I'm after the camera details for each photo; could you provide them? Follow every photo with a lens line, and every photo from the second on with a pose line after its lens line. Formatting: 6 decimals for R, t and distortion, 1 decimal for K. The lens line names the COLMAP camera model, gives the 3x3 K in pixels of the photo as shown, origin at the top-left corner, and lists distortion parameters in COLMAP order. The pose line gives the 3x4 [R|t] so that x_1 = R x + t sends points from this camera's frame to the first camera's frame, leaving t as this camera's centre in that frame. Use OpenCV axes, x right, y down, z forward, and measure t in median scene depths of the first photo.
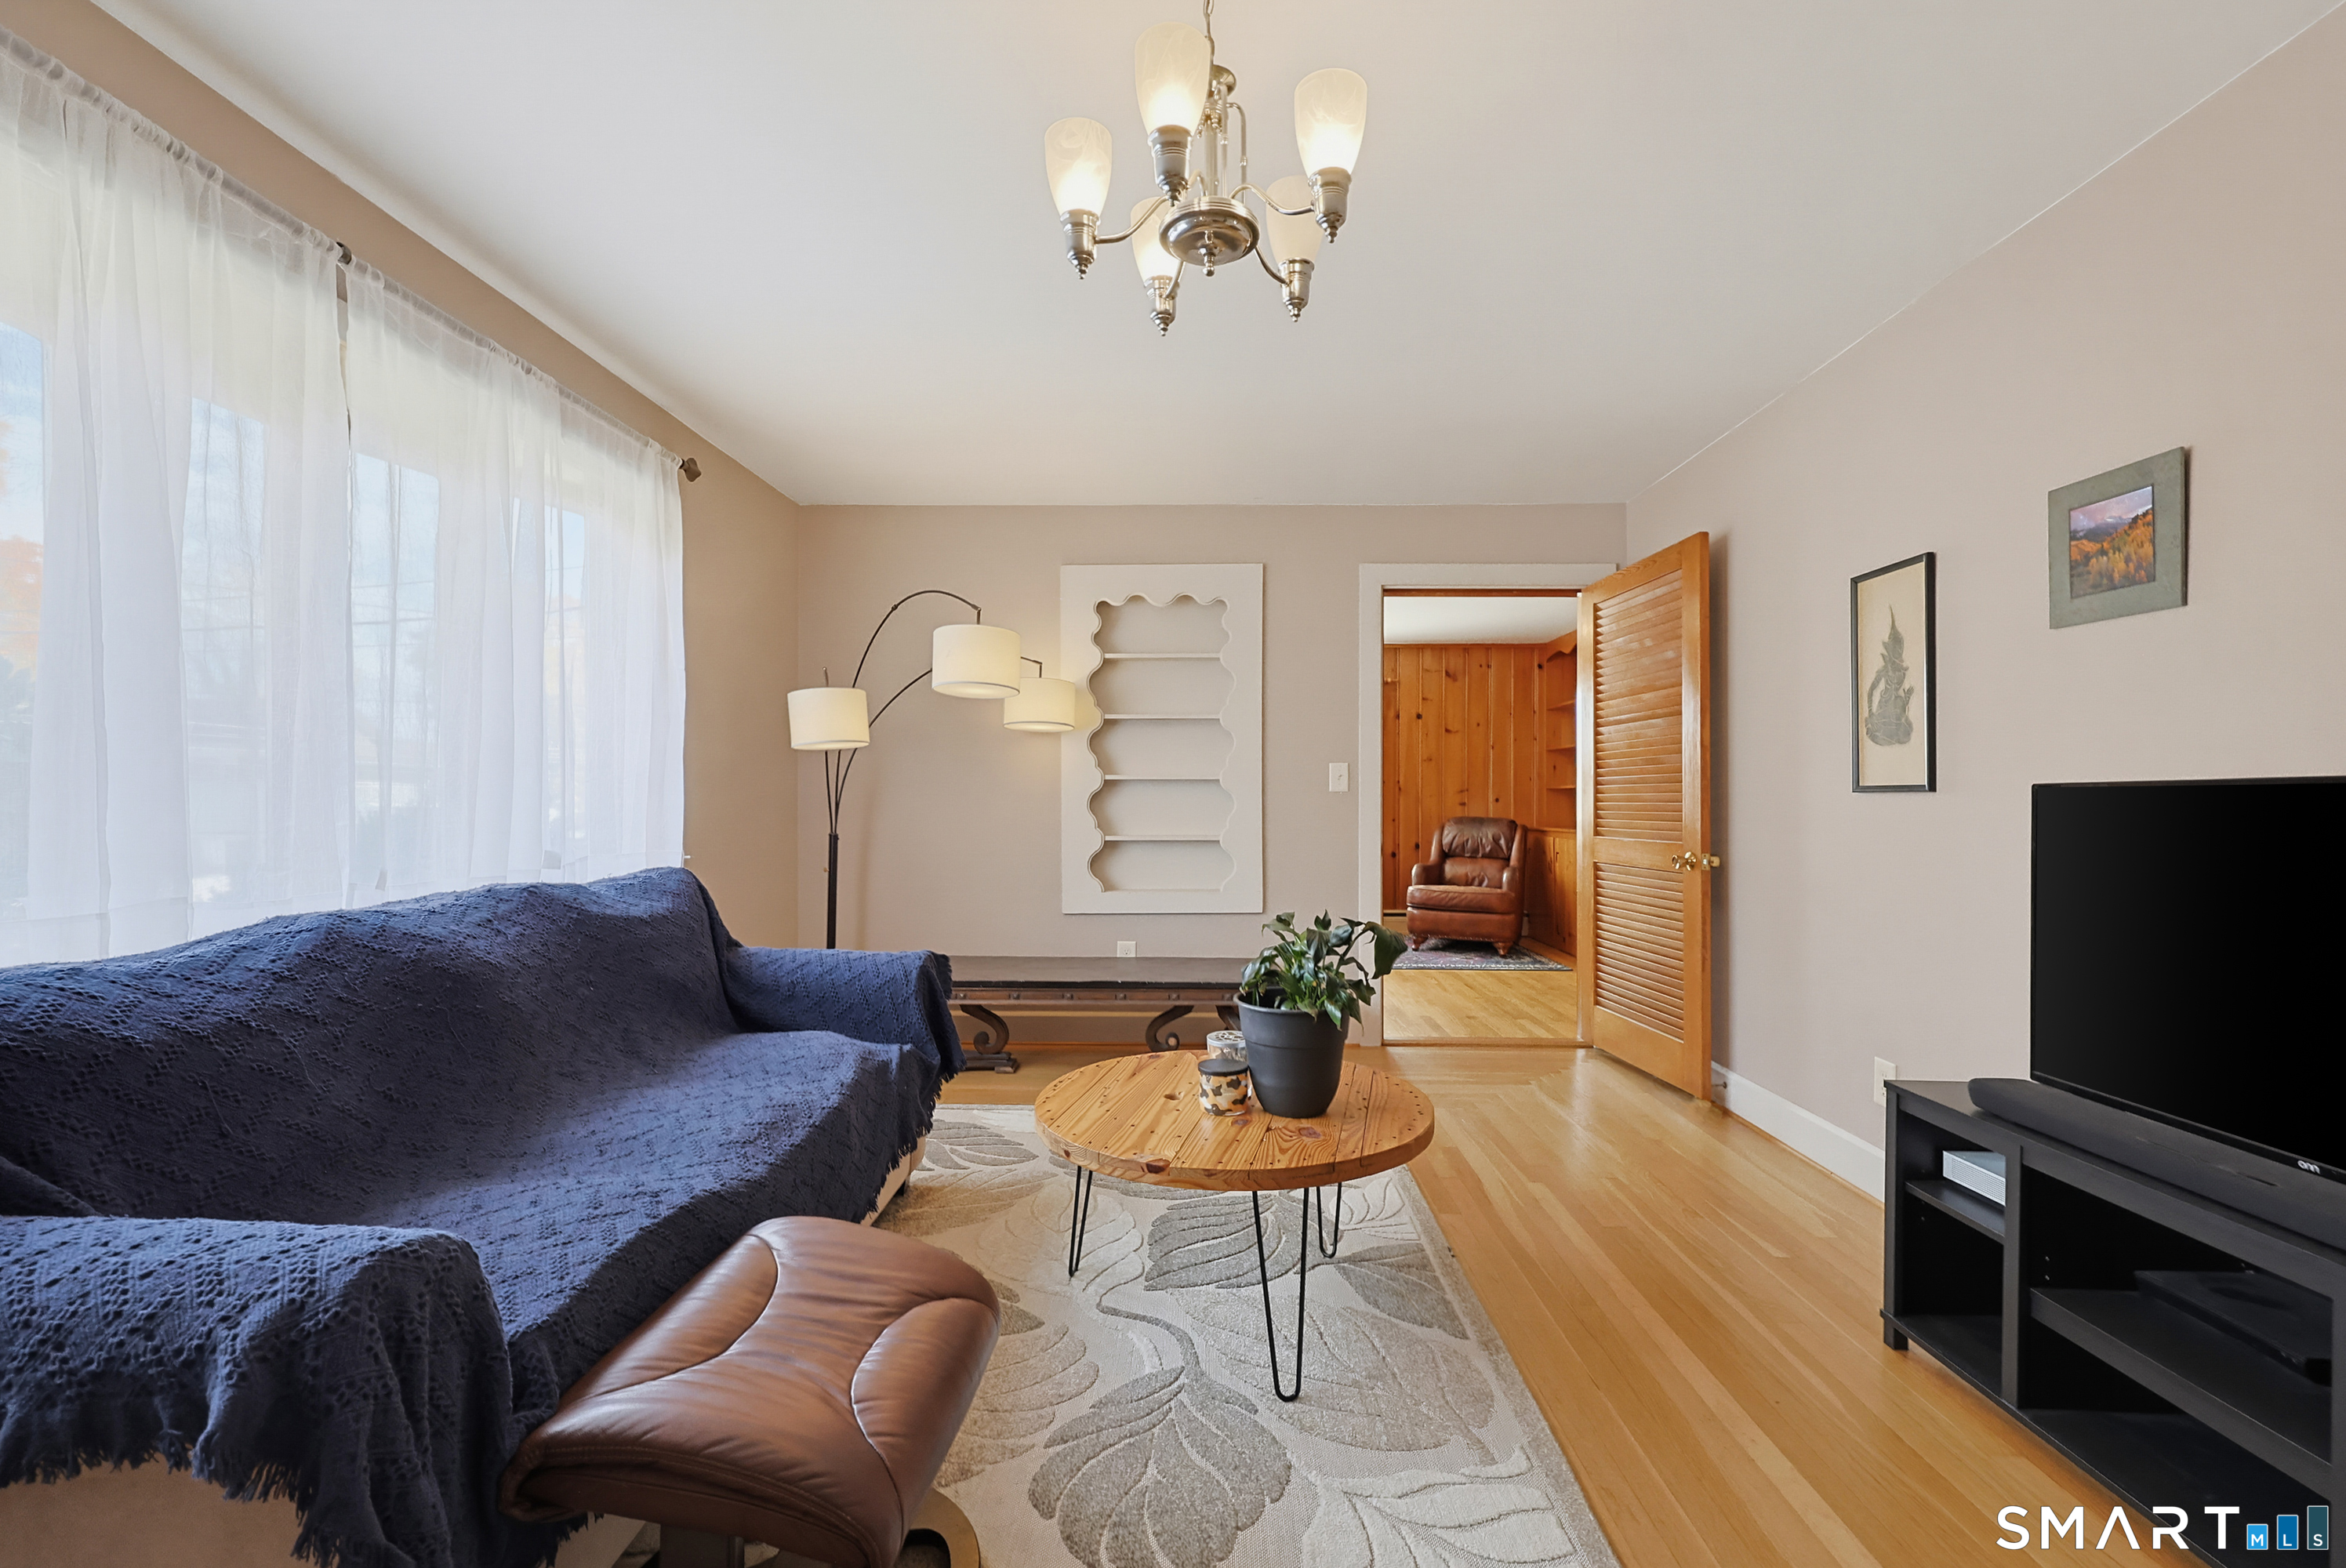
lens RADIAL K [[1009.5, 0, 1177.6], [0, 1009.5, 803.2], [0, 0, 1]] dist [0.002161, -0.000111]
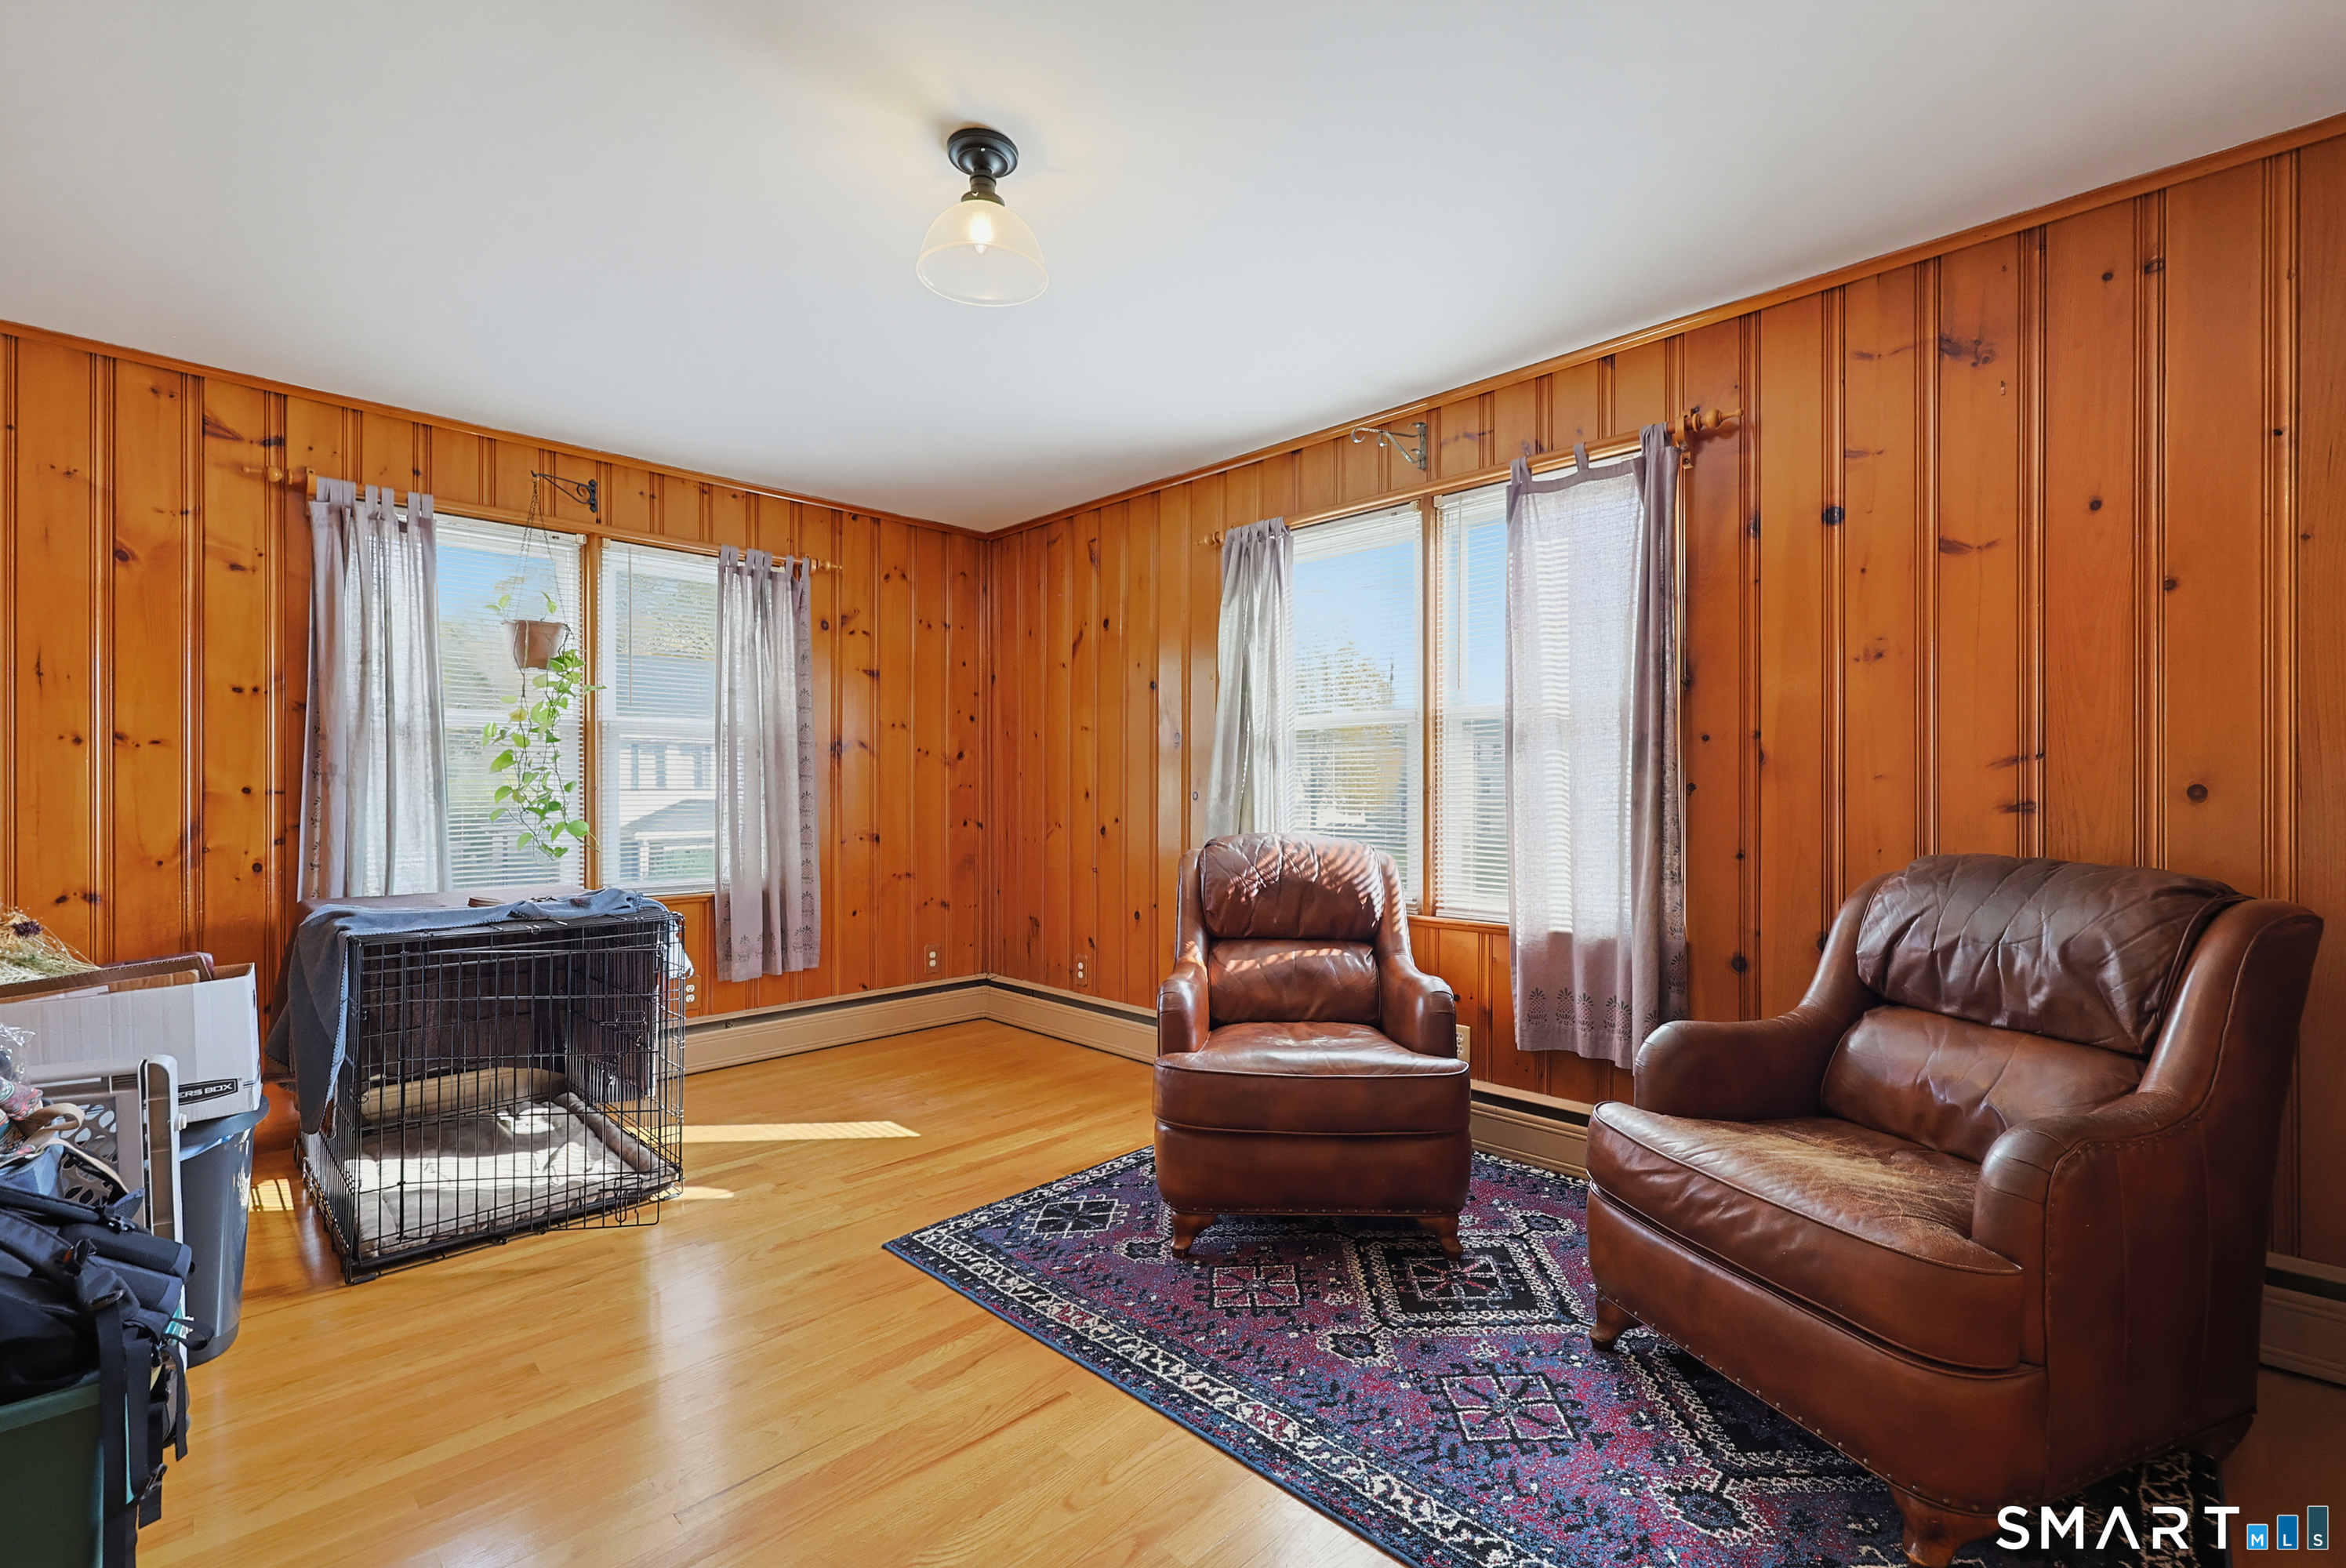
lens RADIAL K [[1007.0, 0, 1191.5], [0, 1007.0, 770.8], [0, 0, 1]] dist [-0.001096, -0.000376]
pose [[0.733161, -0.018682, -0.679799, 0.870583], [-0.001528, 0.999575, -0.029118, 0.000115], [0.680054, 0.022387, 0.732820, 1.868301]]
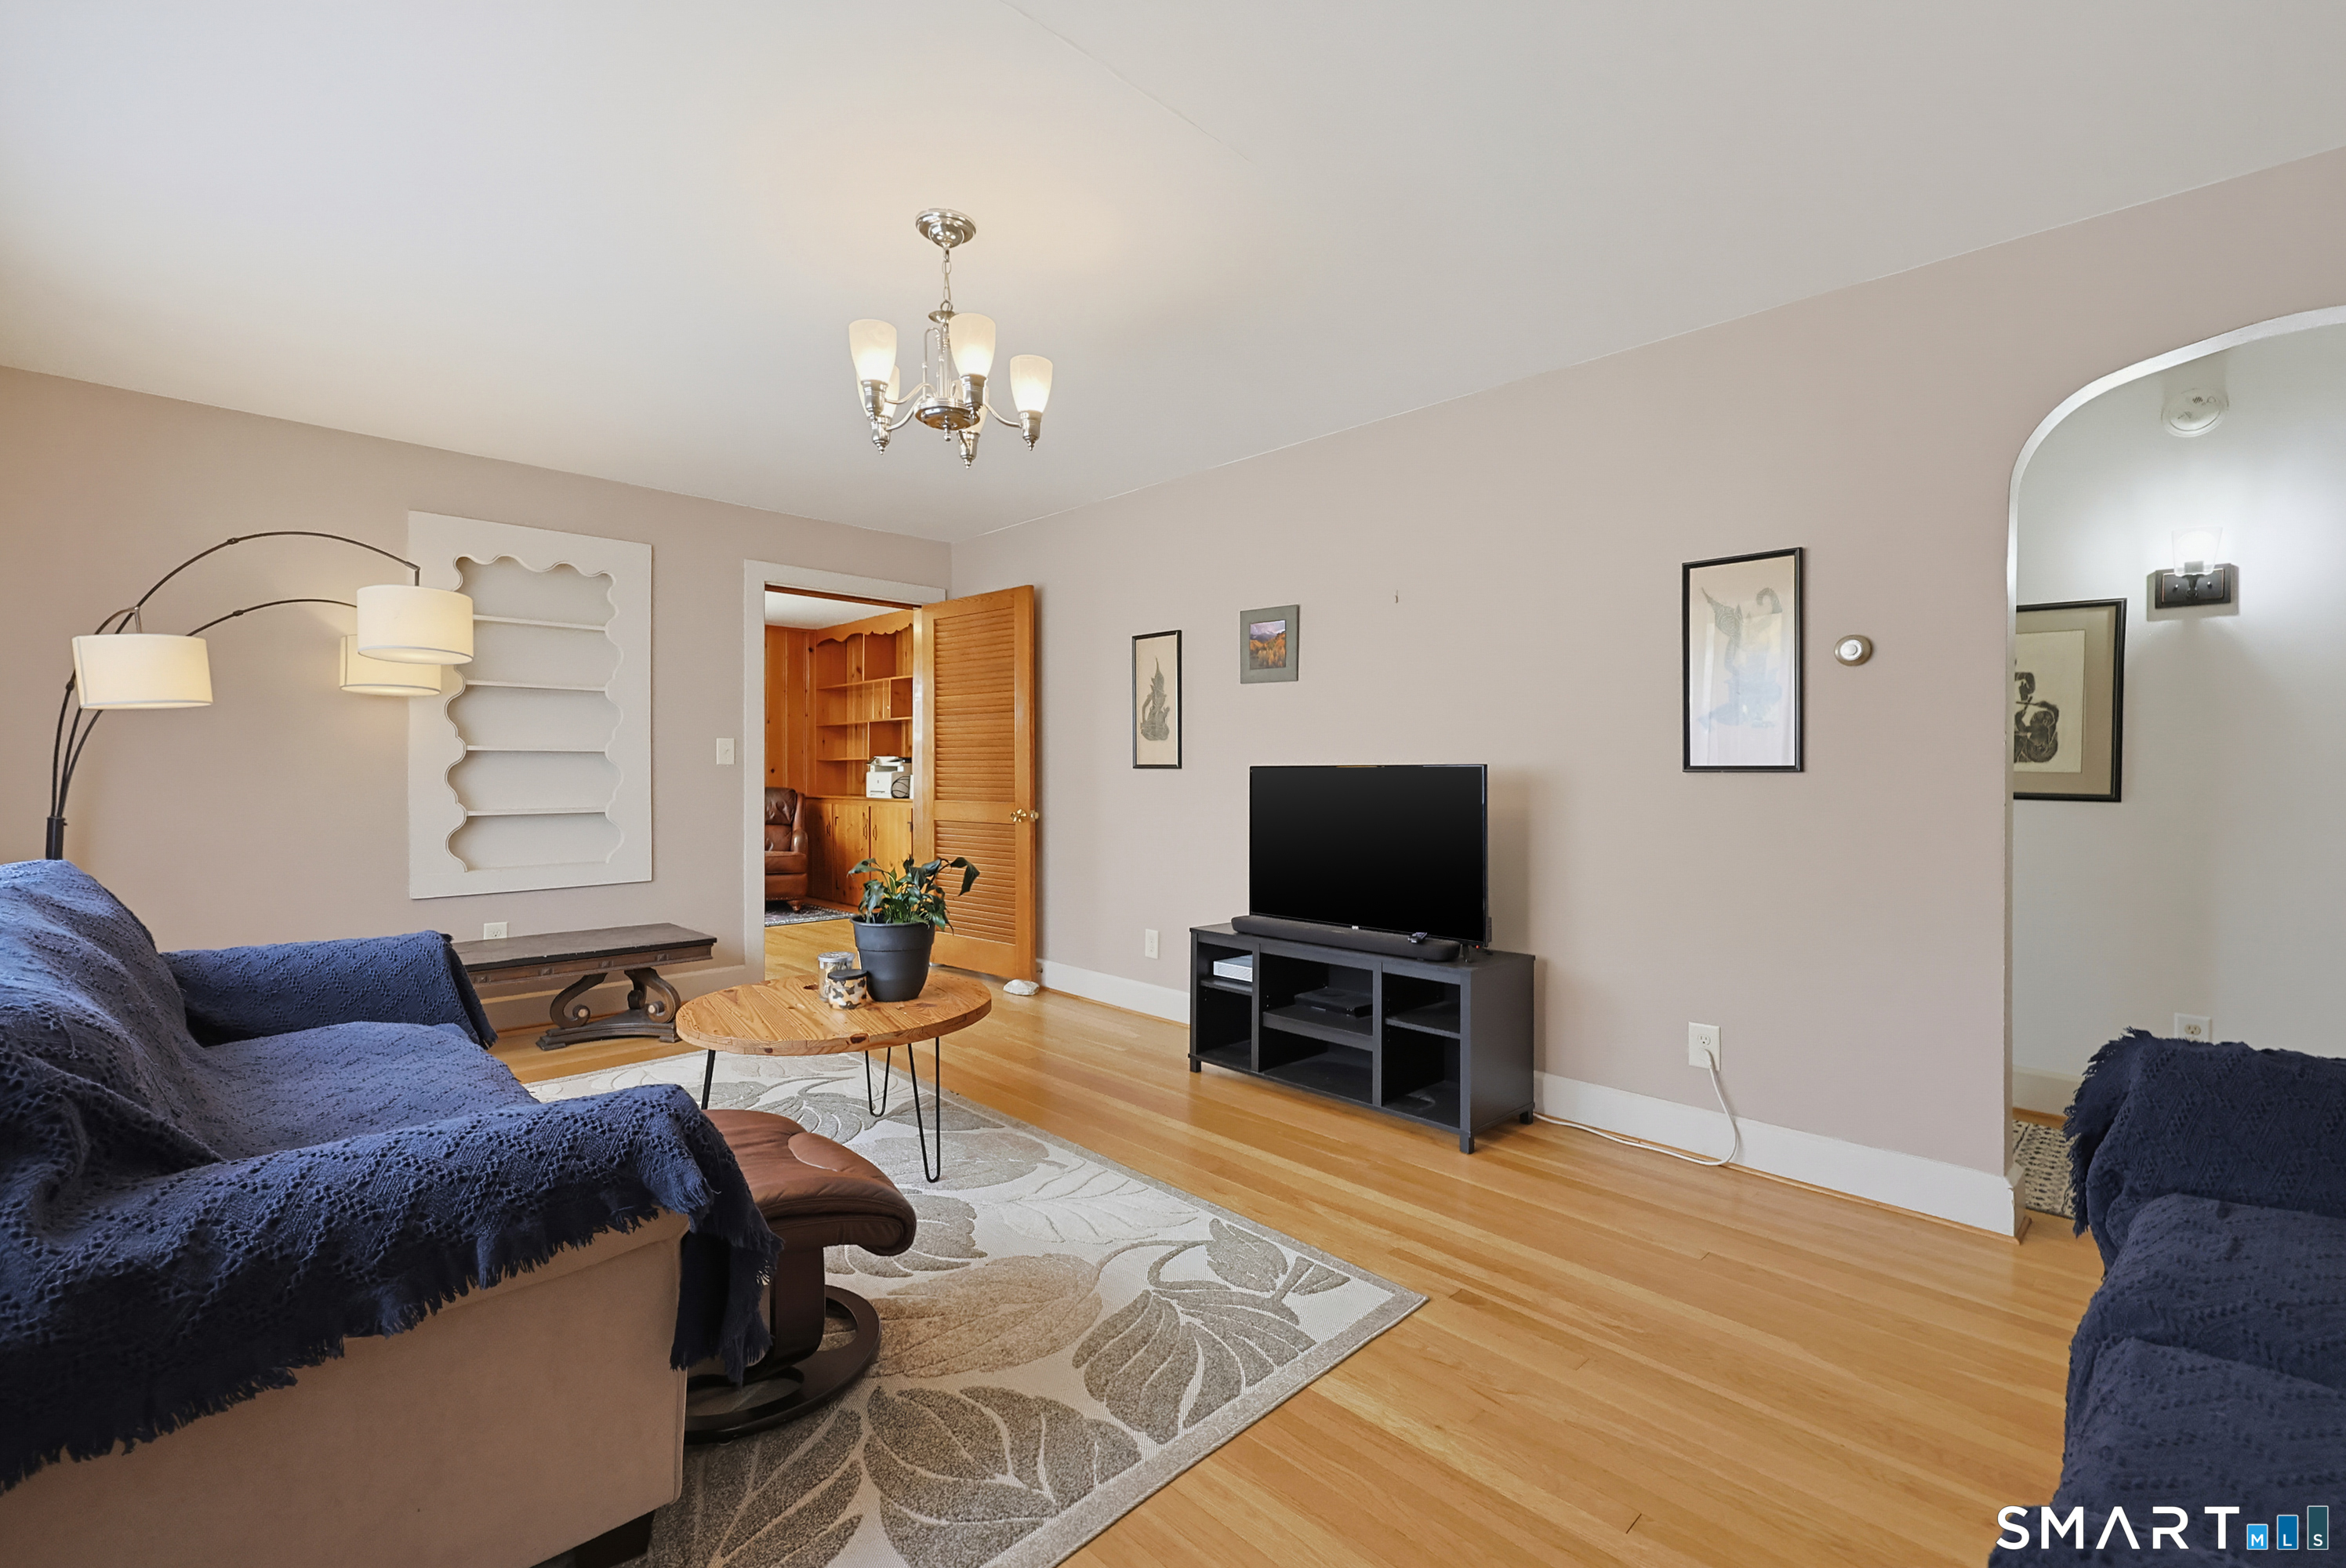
lens RADIAL K [[1007.0, 0, 1191.5], [0, 1007.0, 770.8], [0, 0, 1]] dist [-0.001096, -0.000376]
pose [[0.689511, 0.000711, 0.724275, -0.439540], [0.000346, 0.999999, -0.001310, -0.004908], [-0.724275, 0.001154, 0.689510, -0.182058]]
